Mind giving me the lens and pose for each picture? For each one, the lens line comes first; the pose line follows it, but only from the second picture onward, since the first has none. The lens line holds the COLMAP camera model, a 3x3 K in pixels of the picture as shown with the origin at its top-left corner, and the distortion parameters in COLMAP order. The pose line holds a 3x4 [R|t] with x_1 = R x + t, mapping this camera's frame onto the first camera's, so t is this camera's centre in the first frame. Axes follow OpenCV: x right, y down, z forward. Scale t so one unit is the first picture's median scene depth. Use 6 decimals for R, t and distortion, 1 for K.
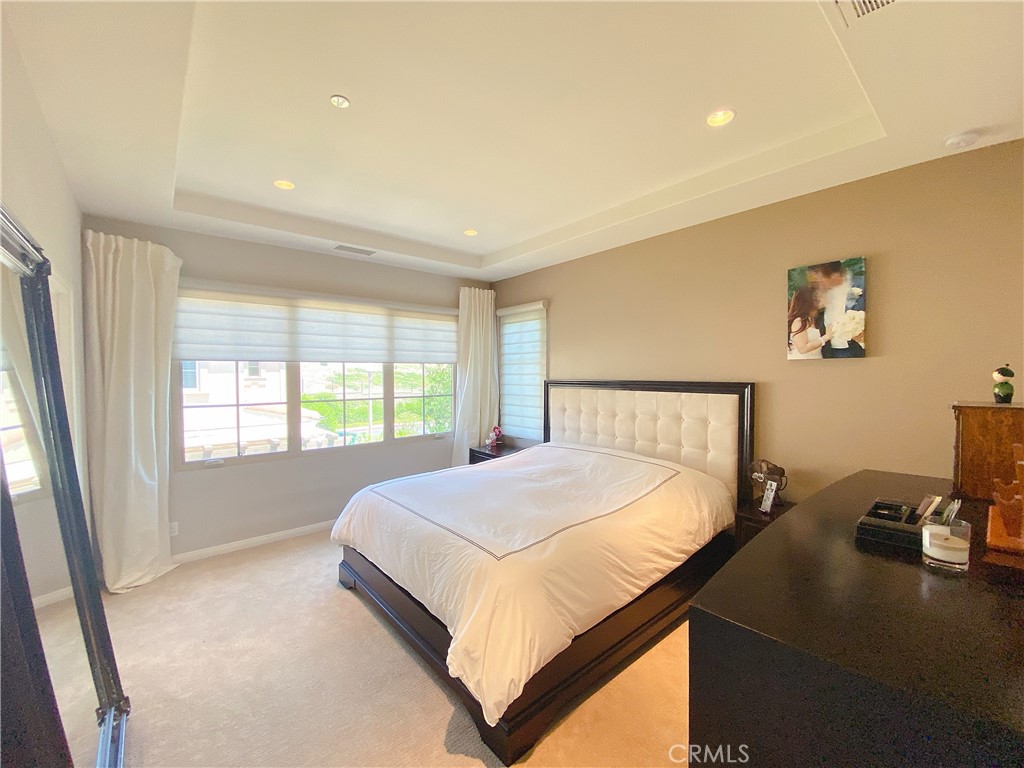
lens RADIAL K [[412.1, 0, 512.0], [0, 412.1, 384.0], [0, 0, 1]] dist [0.041905, -0.033686]
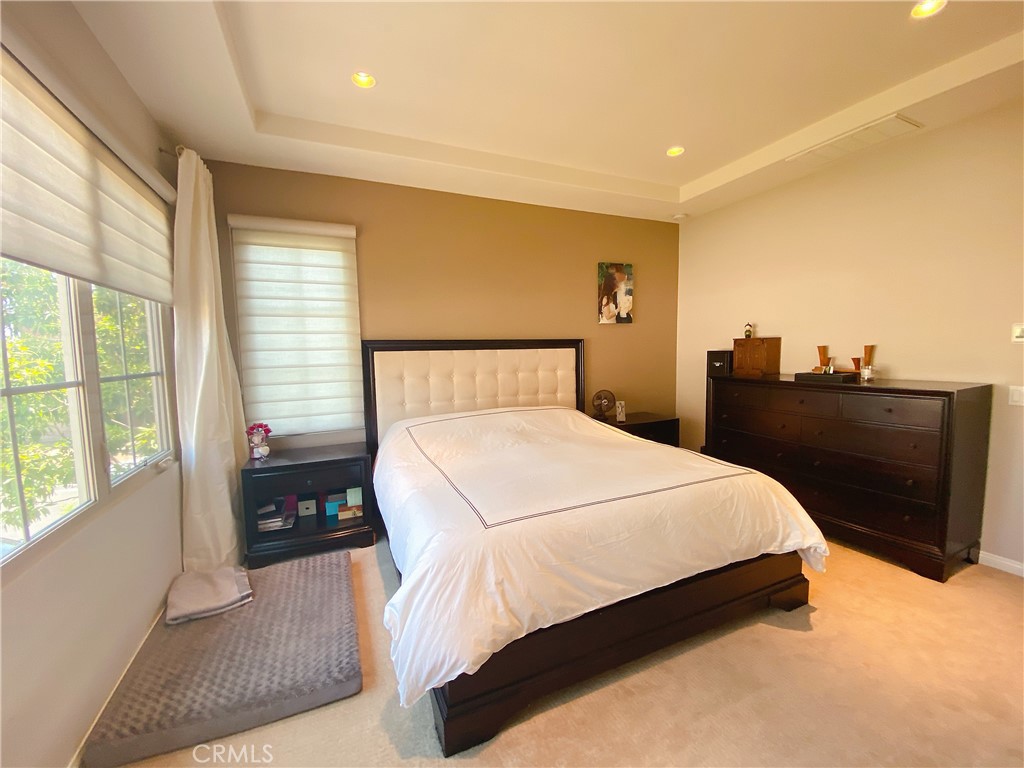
lens RADIAL K [[412.1, 0, 512.0], [0, 412.1, 384.0], [0, 0, 1]] dist [0.041905, -0.033686]
pose [[0.271101, -0.076945, 0.959470, -0.894036], [0.045024, 0.996722, 0.067211, 0.047163], [-0.961497, 0.024978, 0.273677, 0.910833]]
